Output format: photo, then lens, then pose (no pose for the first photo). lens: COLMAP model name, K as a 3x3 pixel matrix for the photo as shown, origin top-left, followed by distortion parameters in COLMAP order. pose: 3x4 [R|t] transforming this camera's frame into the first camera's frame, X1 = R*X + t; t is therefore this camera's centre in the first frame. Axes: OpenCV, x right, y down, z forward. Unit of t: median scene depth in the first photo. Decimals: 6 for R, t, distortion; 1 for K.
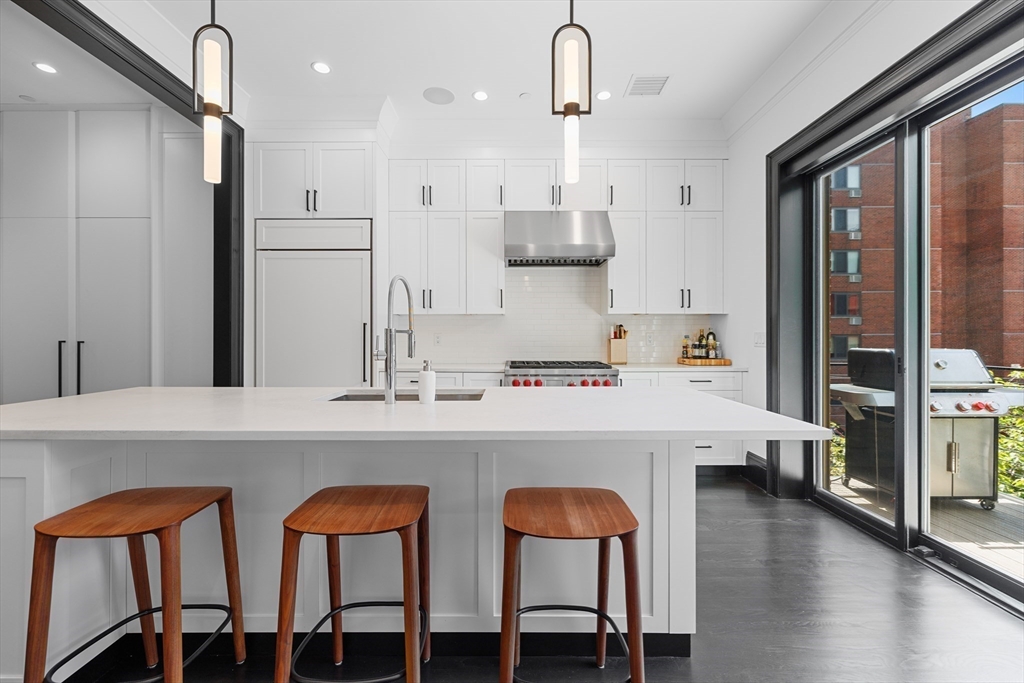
lens RADIAL K [[433.8, 0, 510.5], [0, 433.8, 336.4], [0, 0, 1]] dist [0.000843, 0.000050]
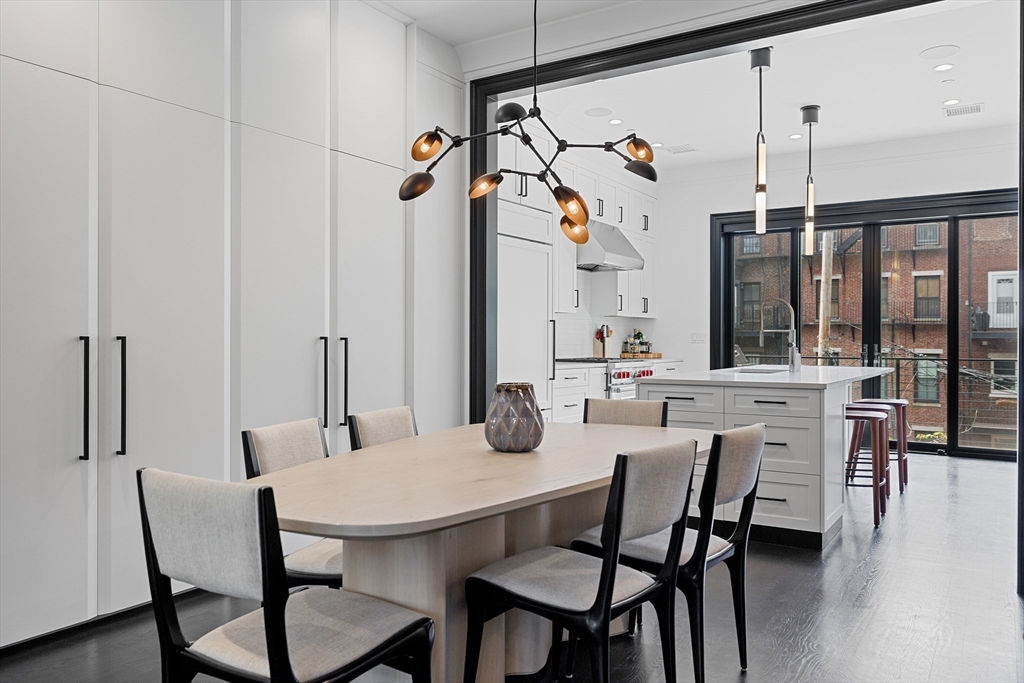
lens RADIAL K [[753.3, 0, 512.2], [0, 753.3, 338.1], [0, 0, 1]] dist [-0.001299, 0.002435]
pose [[0.544766, 0.003884, 0.838579, -1.679172], [-0.004298, 0.999989, -0.001840, 0.013037], [-0.838577, -0.002602, 0.544777, 0.140480]]
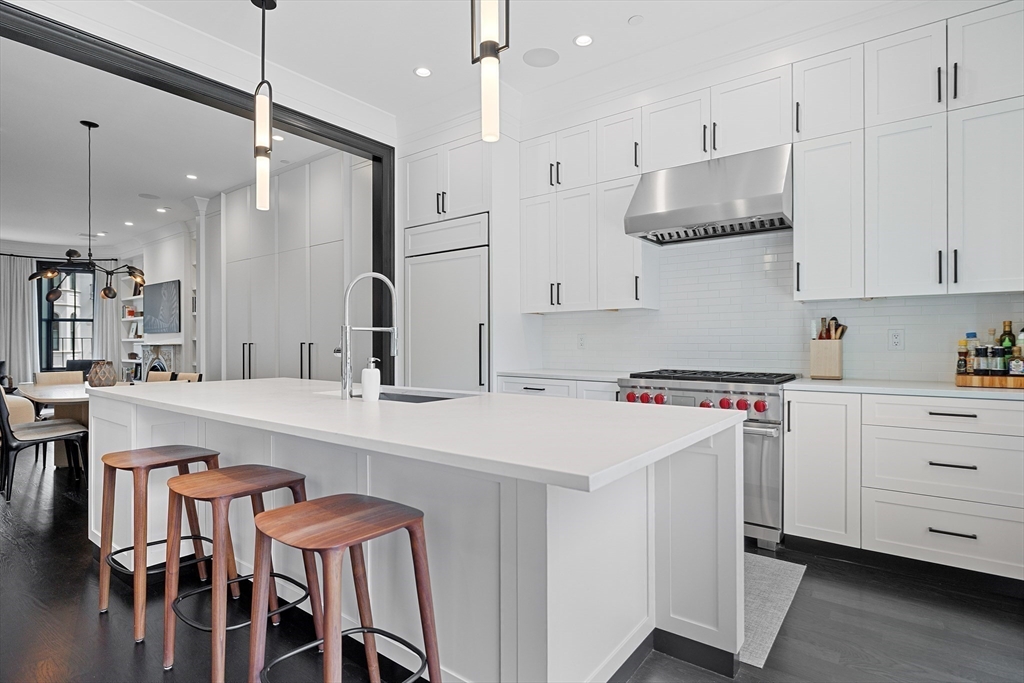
lens RADIAL K [[524.7, 0, 507.1], [0, 524.7, 344.7], [0, 0, 1]] dist [-0.005751, -0.000473]
pose [[0.791737, 0.000492, -0.610862, 0.376591], [0.001550, 0.999995, 0.002813, 0.010943], [0.610860, -0.003174, 0.791732, 0.122038]]
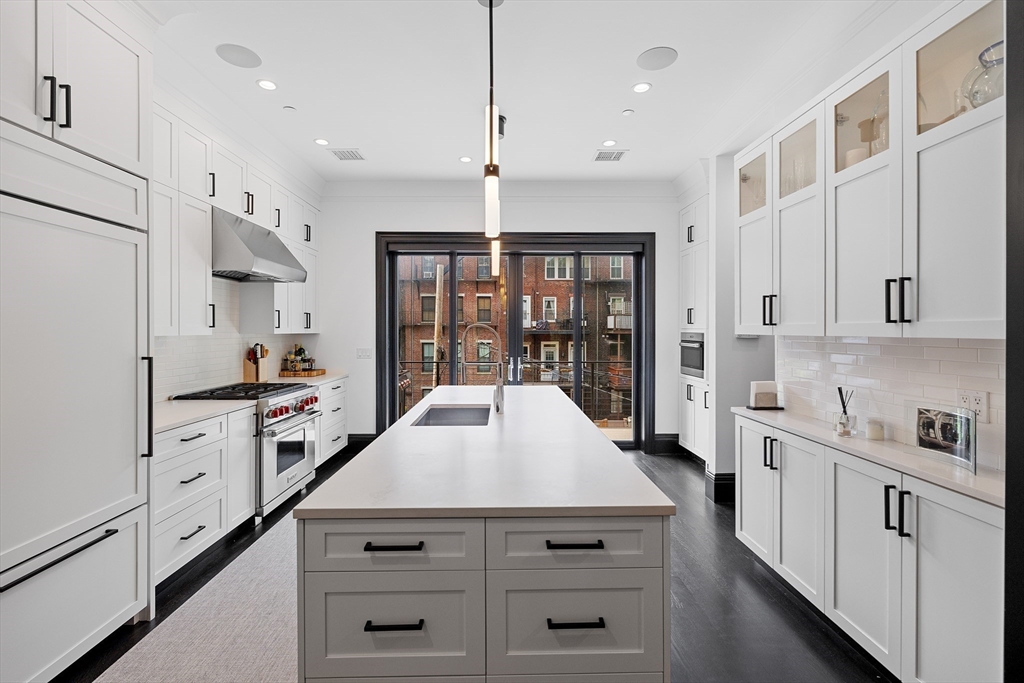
lens RADIAL K [[475.0, 0, 507.6], [0, 475.0, 334.9], [0, 0, 1]] dist [-0.003229, -0.000502]
pose [[-0.003022, -0.005287, 0.999981, -0.914020], [-0.000814, 0.999986, 0.005284, -0.058440], [-0.999995, -0.000798, -0.003026, 0.474487]]
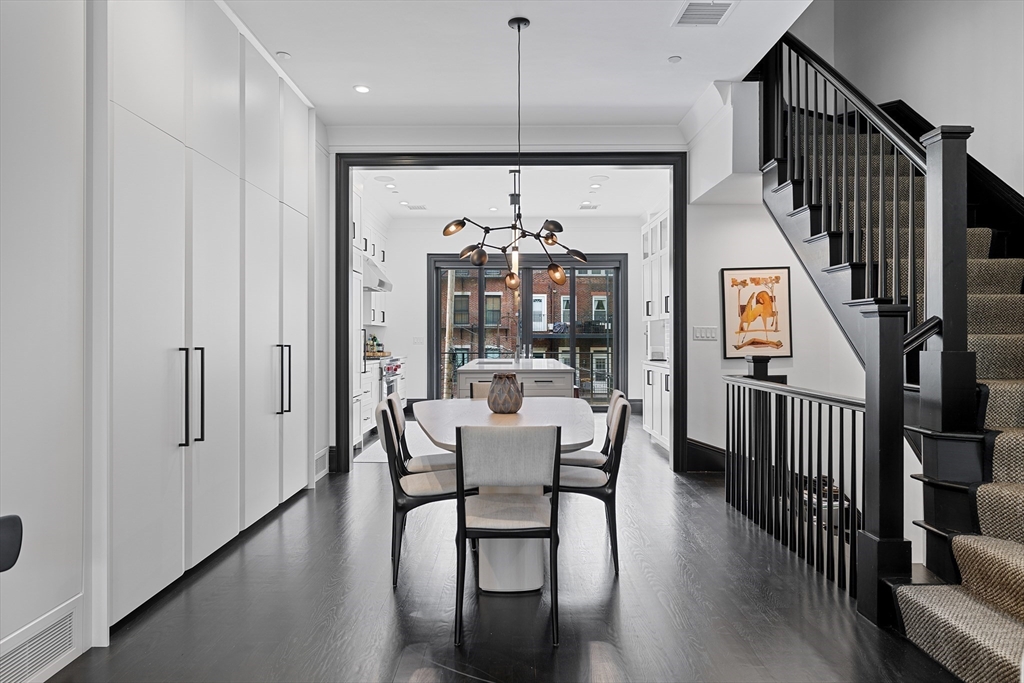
lens RADIAL K [[604.0, 0, 512.2], [0, 604.0, 340.2], [0, 0, 1]] dist [0.003589, 0.001131]
pose [[0.009698, -0.001053, 0.999952, -2.029155], [-0.000619, 0.999999, 0.001059, 0.001209], [-0.999953, -0.000629, 0.009697, 0.484046]]
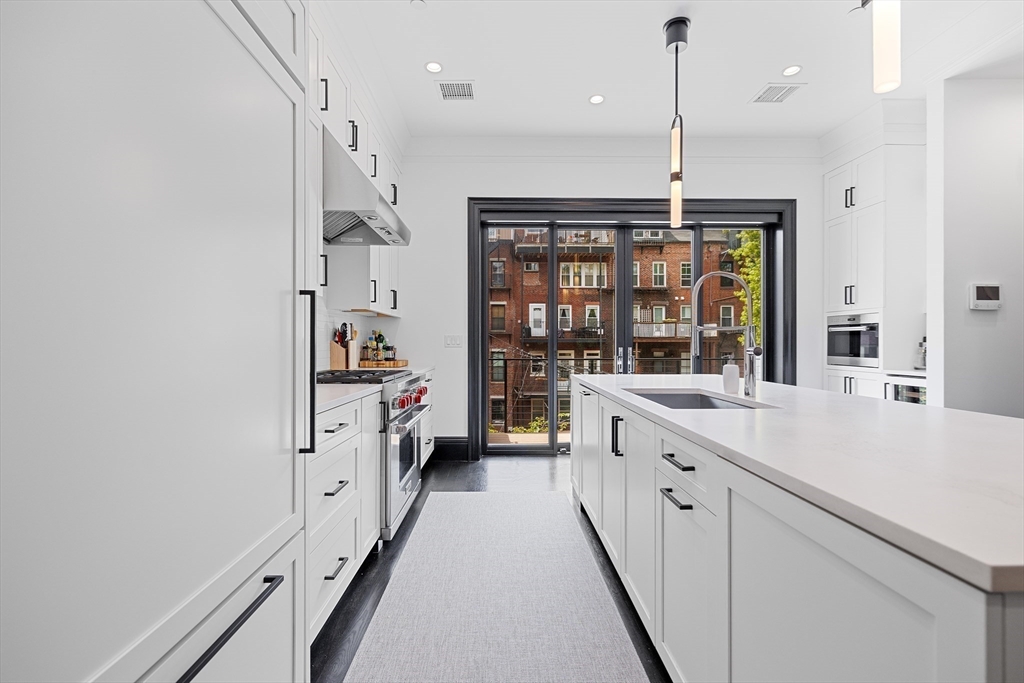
lens RADIAL K [[475.0, 0, 511.3], [0, 475.0, 345.4], [0, 0, 1]] dist [-0.003229, -0.000502]
pose [[-0.008503, -0.002202, 0.999961, -0.687787], [-0.000025, 0.999998, 0.002202, 0.013763], [-0.999964, -0.000006, -0.008503, 0.769240]]
